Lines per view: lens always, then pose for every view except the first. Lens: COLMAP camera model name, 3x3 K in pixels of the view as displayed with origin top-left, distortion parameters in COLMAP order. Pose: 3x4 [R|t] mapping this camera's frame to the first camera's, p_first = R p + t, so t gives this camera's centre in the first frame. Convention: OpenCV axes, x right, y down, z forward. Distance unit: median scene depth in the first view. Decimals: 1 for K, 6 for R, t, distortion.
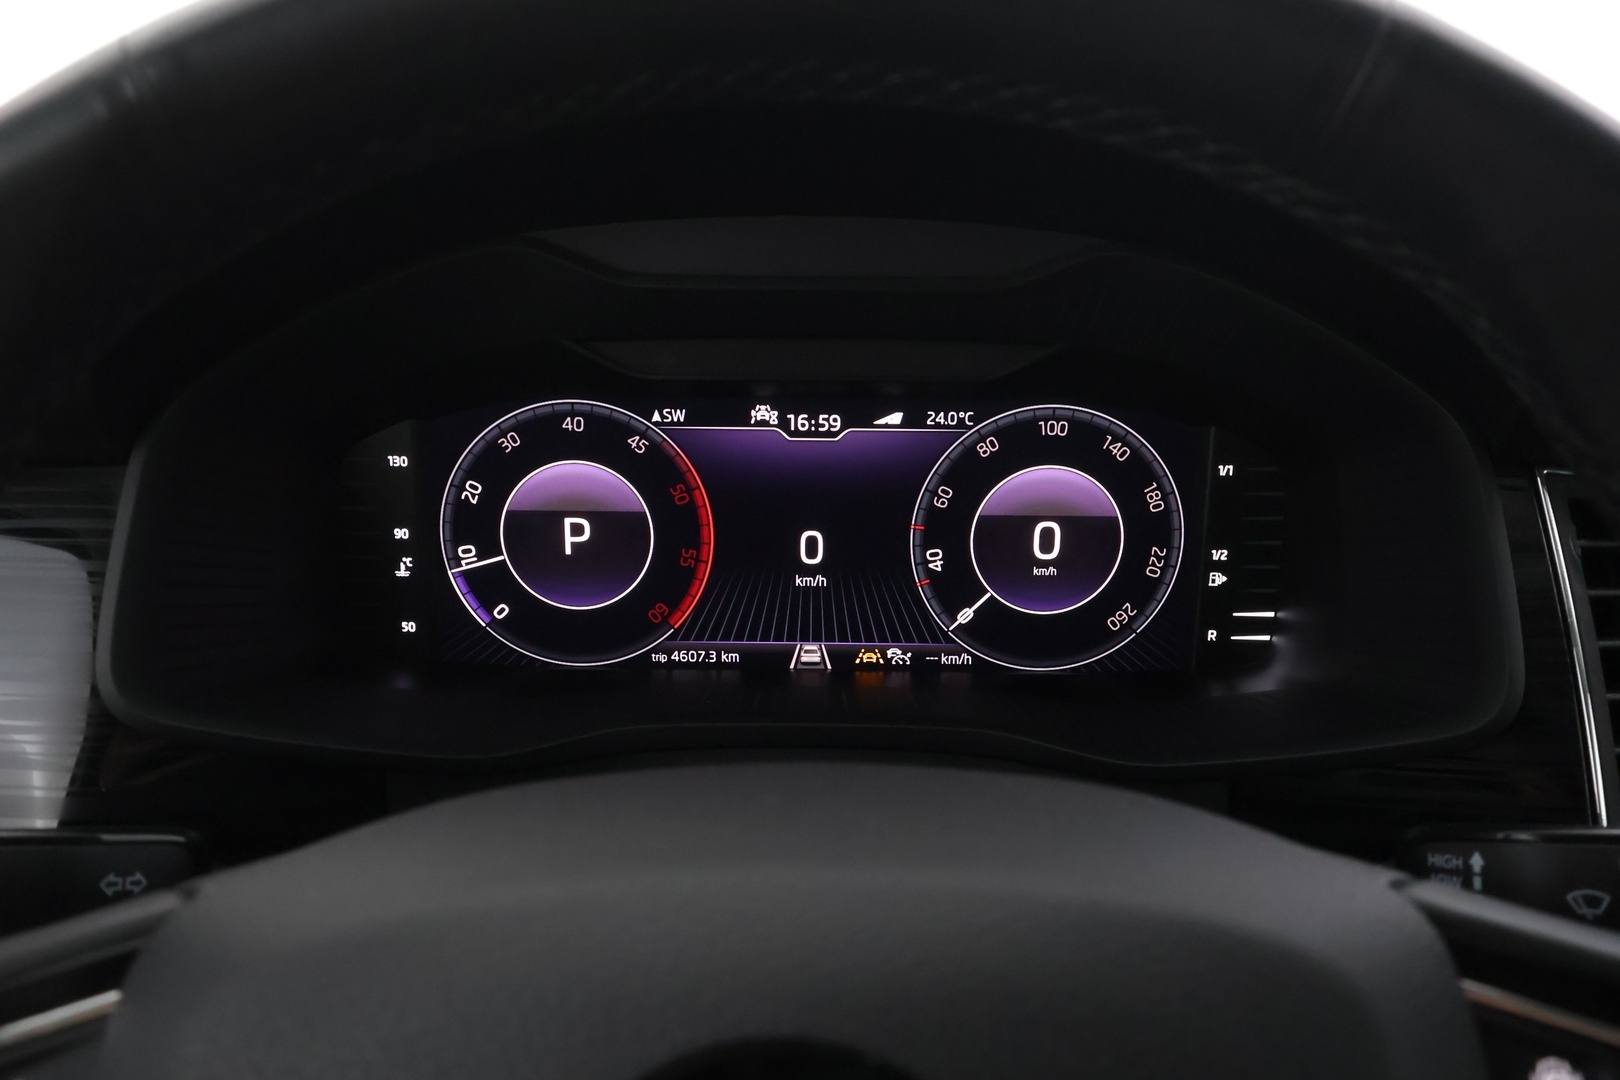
lens RADIAL K [[1276.4, 0, 810.8], [0, 1276.4, 549.3], [0, 0, 1]] dist [-0.003743, 0.018156]
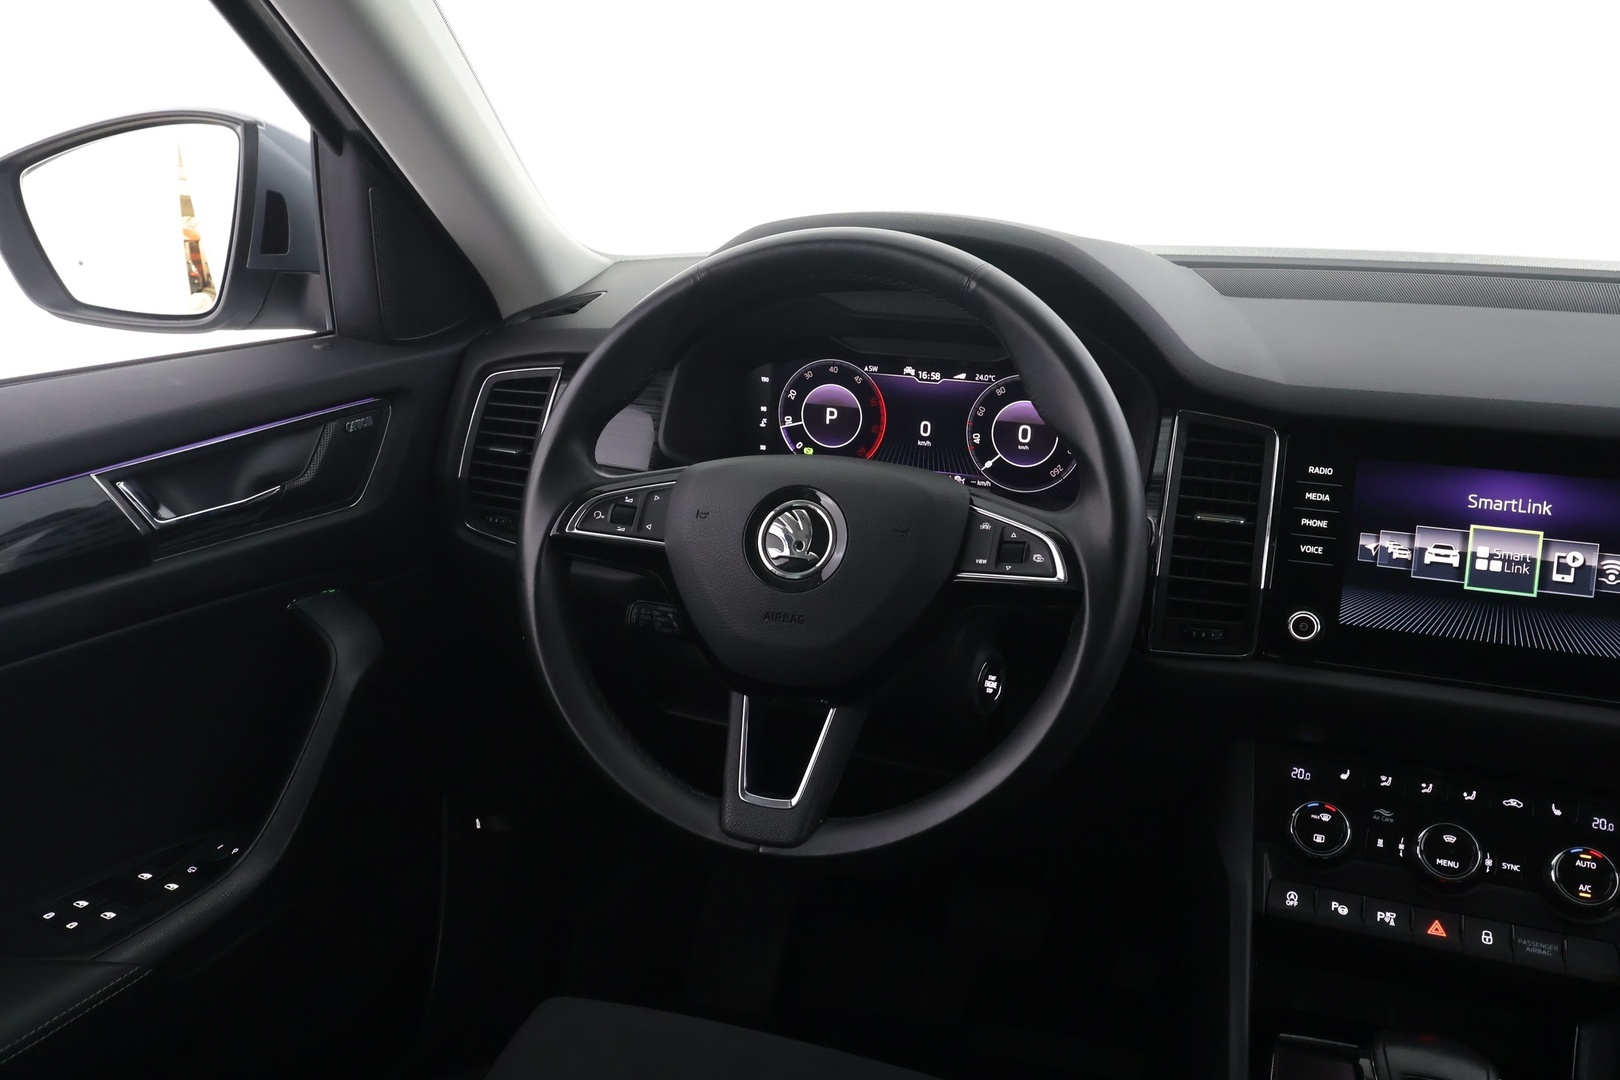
lens RADIAL K [[1276.4, 0, 811.4], [0, 1276.4, 547.5], [0, 0, 1]] dist [-0.003743, 0.018156]
pose [[0.943942, 0.110862, -0.310940, 0.563033], [-0.107496, 0.993811, 0.027998, 0.174519], [0.312119, 0.006996, 0.950017, -1.313062]]
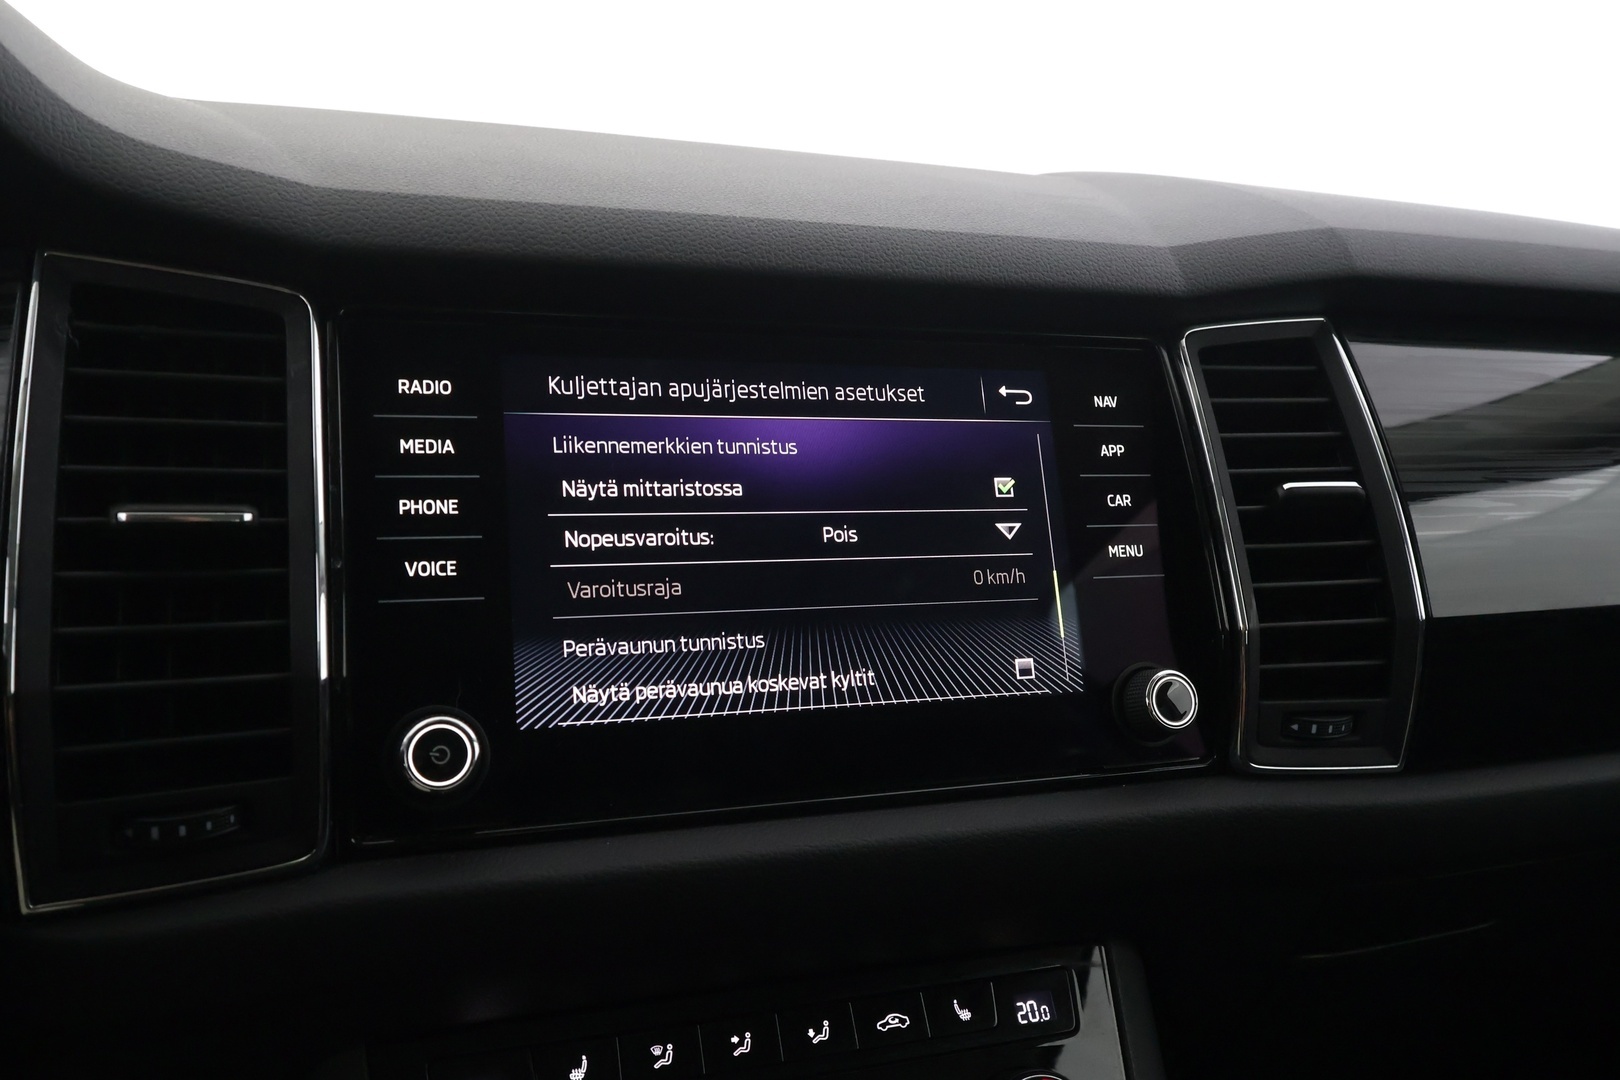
lens RADIAL K [[1276.4, 0, 812.6], [0, 1276.4, 538.5], [0, 0, 1]] dist [-0.003743, 0.018156]
pose [[0.938012, -0.023185, 0.345826, 0.625418], [0.057301, 0.994404, -0.088754, 0.218056], [-0.341833, 0.103069, 0.934092, -0.069603]]
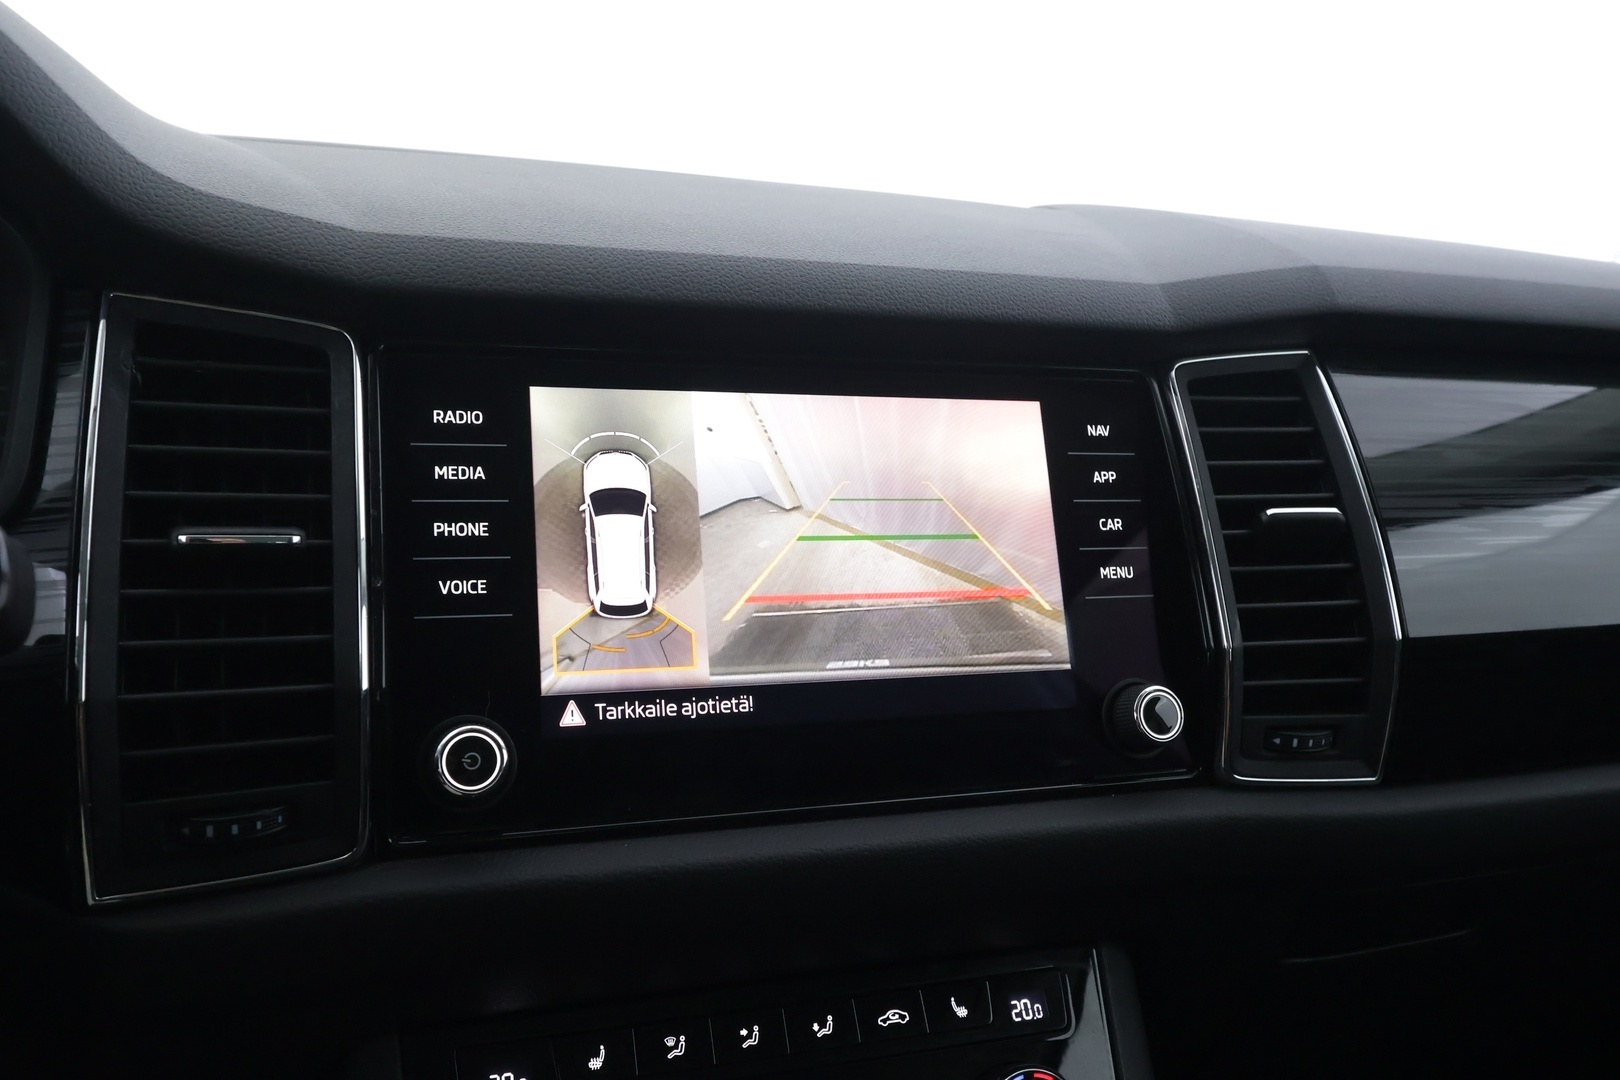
lens RADIAL K [[1276.4, 0, 812.0], [0, 1276.4, 539.4], [0, 0, 1]] dist [-0.003743, 0.018156]
pose [[0.940786, -0.015271, 0.338656, 0.607418], [0.051256, 0.993908, -0.097570, 0.215819], [-0.335103, 0.109151, 0.935838, -0.124503]]
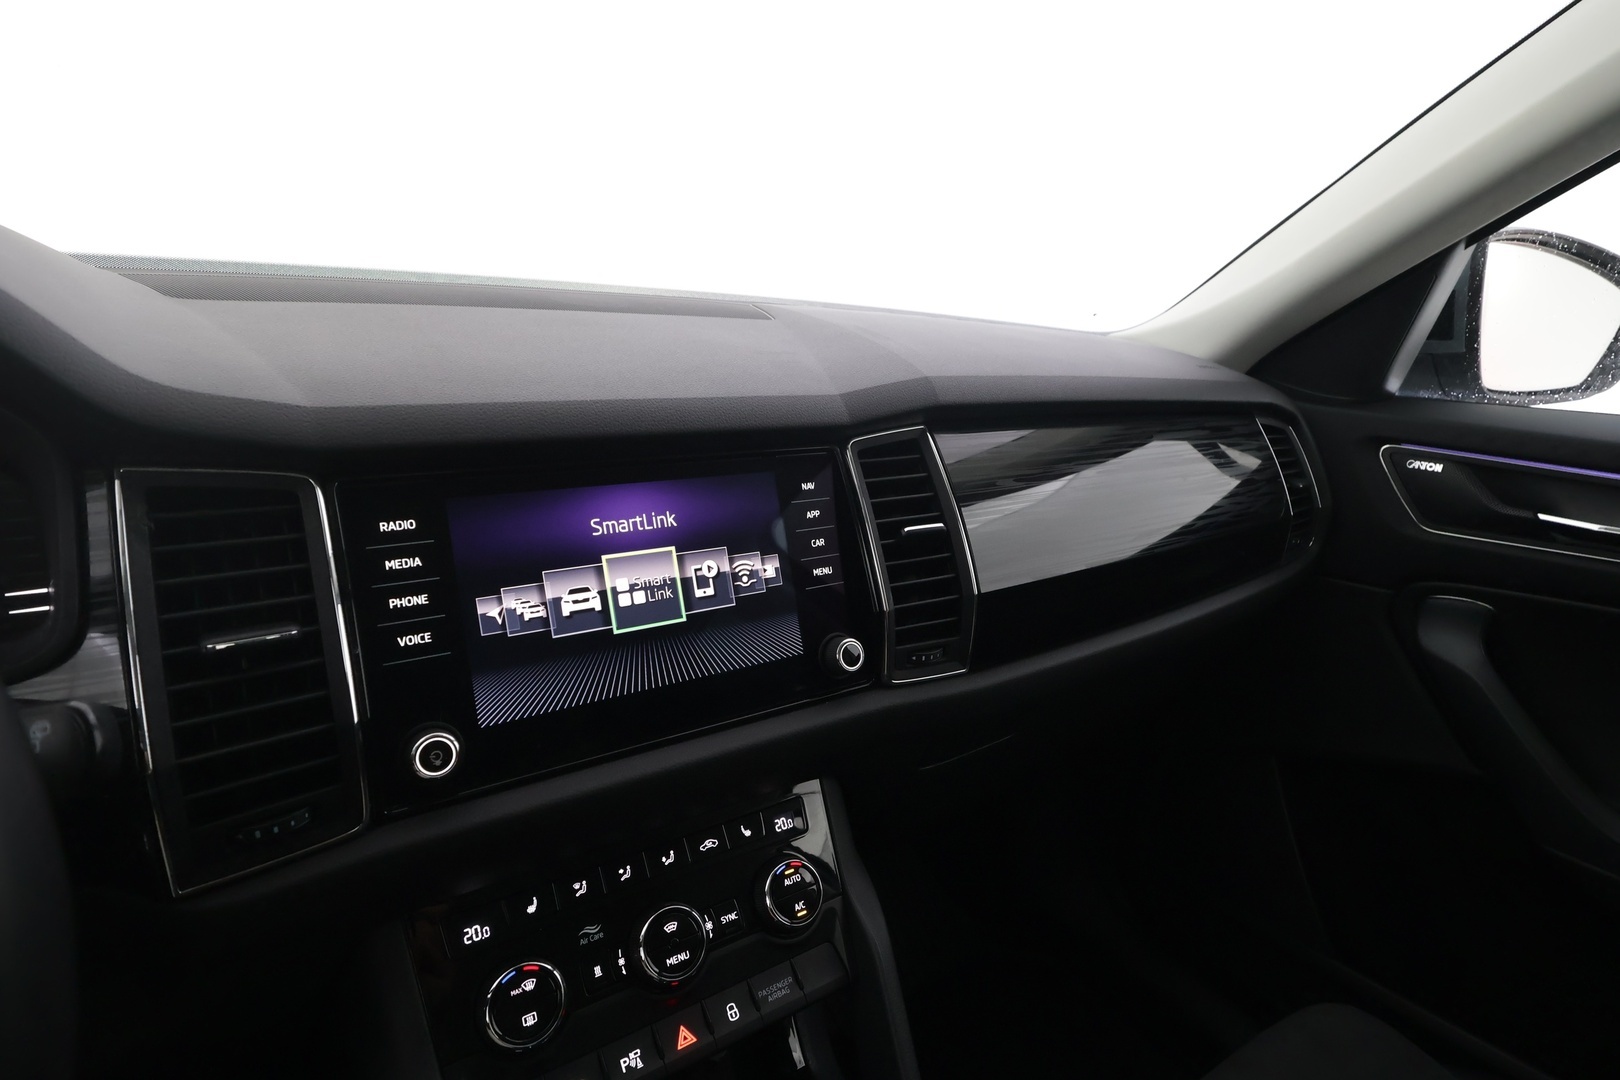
lens RADIAL K [[805.0, 0, 810.6], [0, 805.0, 540.5], [0, 0, 1]] dist [-0.004678, 0.002354]
pose [[0.828906, -0.122371, 0.545839, 0.574115], [0.116732, 0.992136, 0.045157, 0.055684], [-0.547073, 0.026286, 0.836672, -0.157989]]
